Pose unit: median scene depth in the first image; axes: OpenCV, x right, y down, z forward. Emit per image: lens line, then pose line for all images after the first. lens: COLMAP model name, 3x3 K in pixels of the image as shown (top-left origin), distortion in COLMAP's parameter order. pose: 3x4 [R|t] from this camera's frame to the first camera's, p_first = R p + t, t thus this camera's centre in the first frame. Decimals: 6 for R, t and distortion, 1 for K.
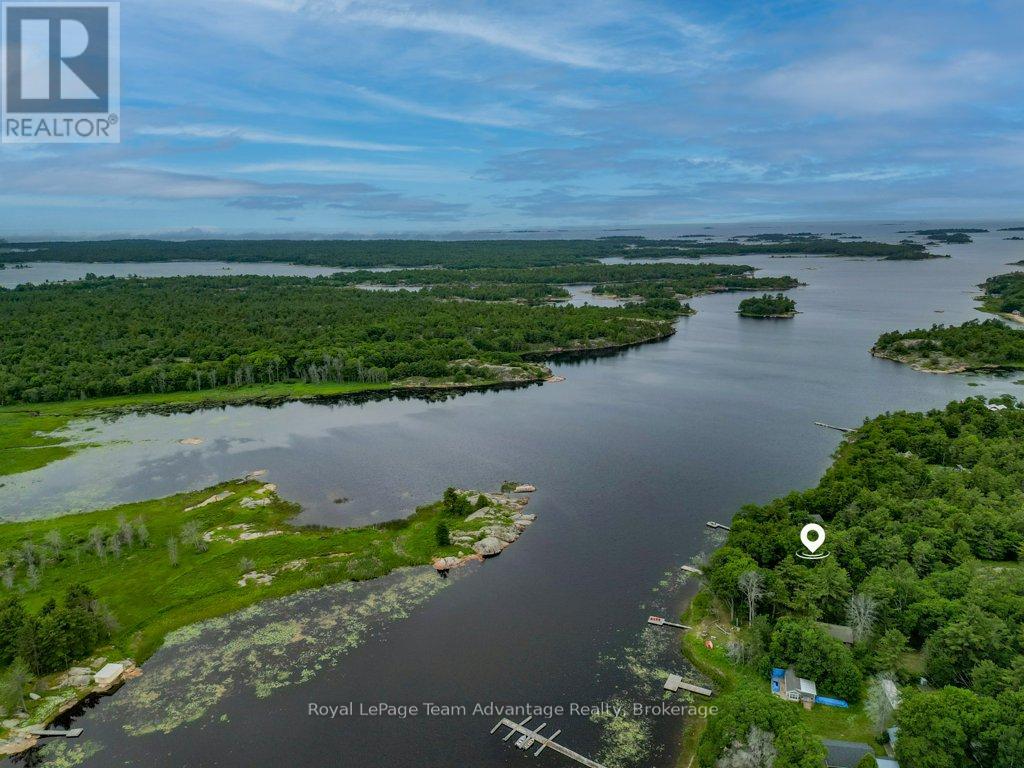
lens RADIAL K [[732.6, 0, 515.4], [0, 732.6, 374.7], [0, 0, 1]] dist [0.083377, -0.079780]
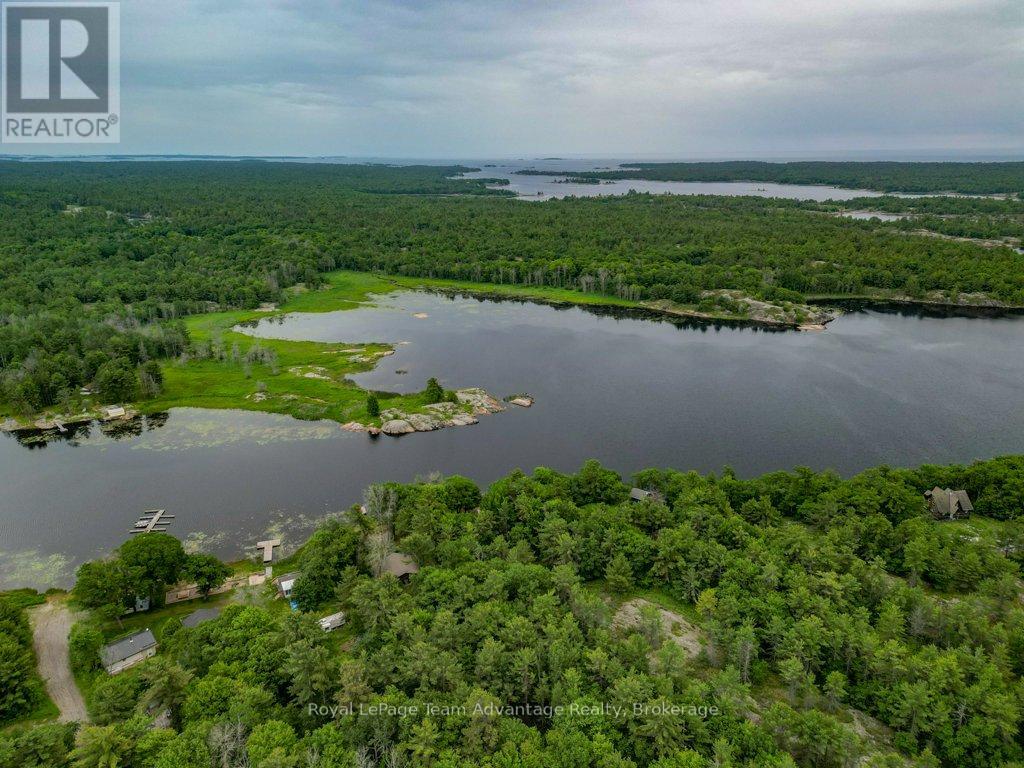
lens RADIAL K [[732.6, 0, 515.4], [0, 732.6, 374.7], [0, 0, 1]] dist [0.083377, -0.079780]
pose [[0.698635, 0.214051, -0.682709, 0.346997], [-0.145857, 0.976770, 0.156988, -0.020406], [0.700453, -0.010099, 0.713627, 0.131846]]
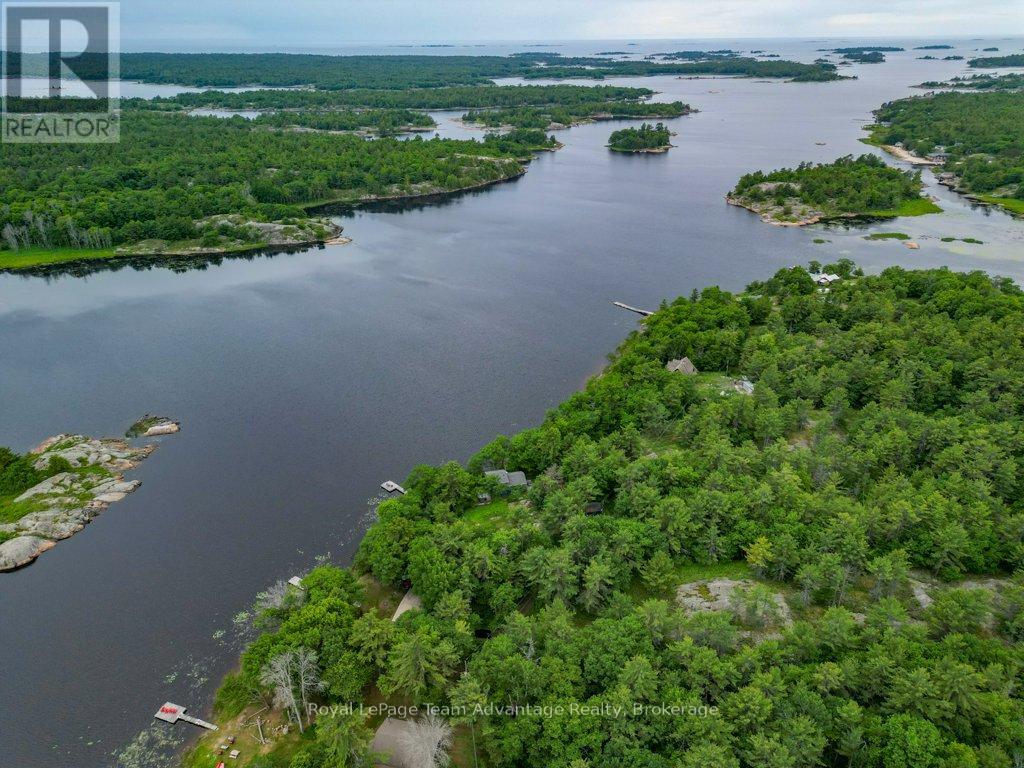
lens RADIAL K [[713.9, 0, 512.0], [0, 713.9, 384.0], [0, 0, 1]] dist [0.072705, -0.065220]
pose [[0.995416, -0.033141, 0.089717, 0.143433], [0.010454, 0.970126, 0.242375, -0.026084], [-0.095069, -0.240326, 0.966026, 0.151390]]
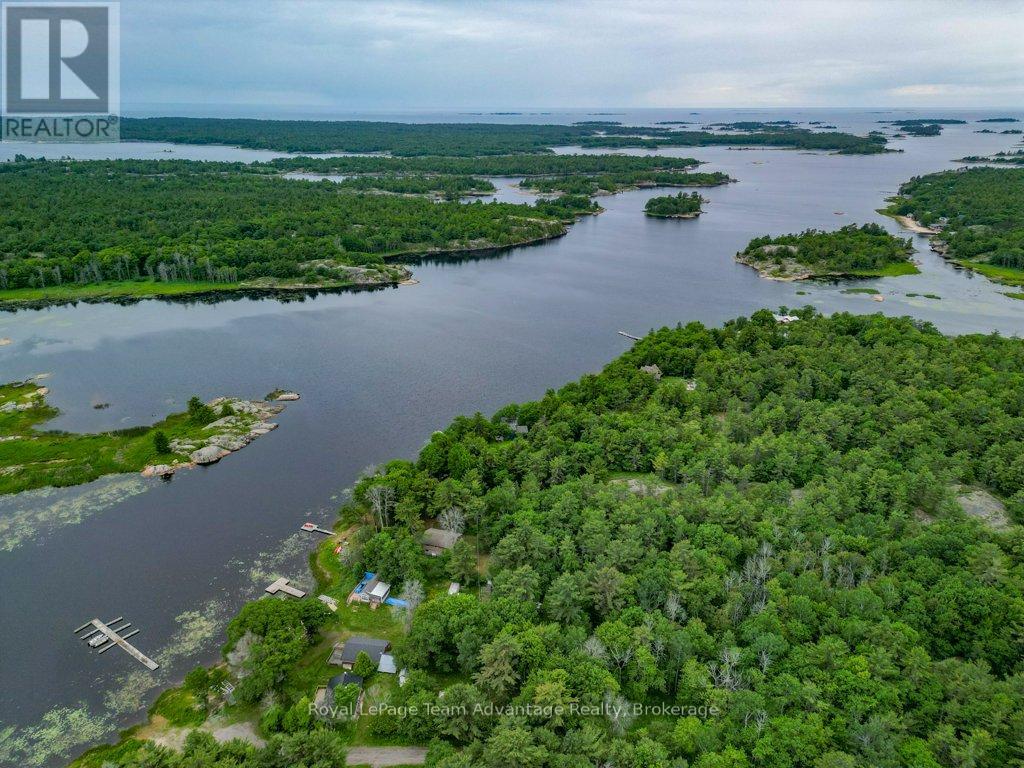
lens RADIAL K [[713.9, 0, 512.0], [0, 713.9, 384.0], [0, 0, 1]] dist [0.072705, -0.065220]
pose [[0.999805, 0.012594, 0.015224, 0.156866], [-0.014956, 0.985910, 0.166608, -0.018685], [-0.012912, -0.166803, 0.985906, -0.003629]]
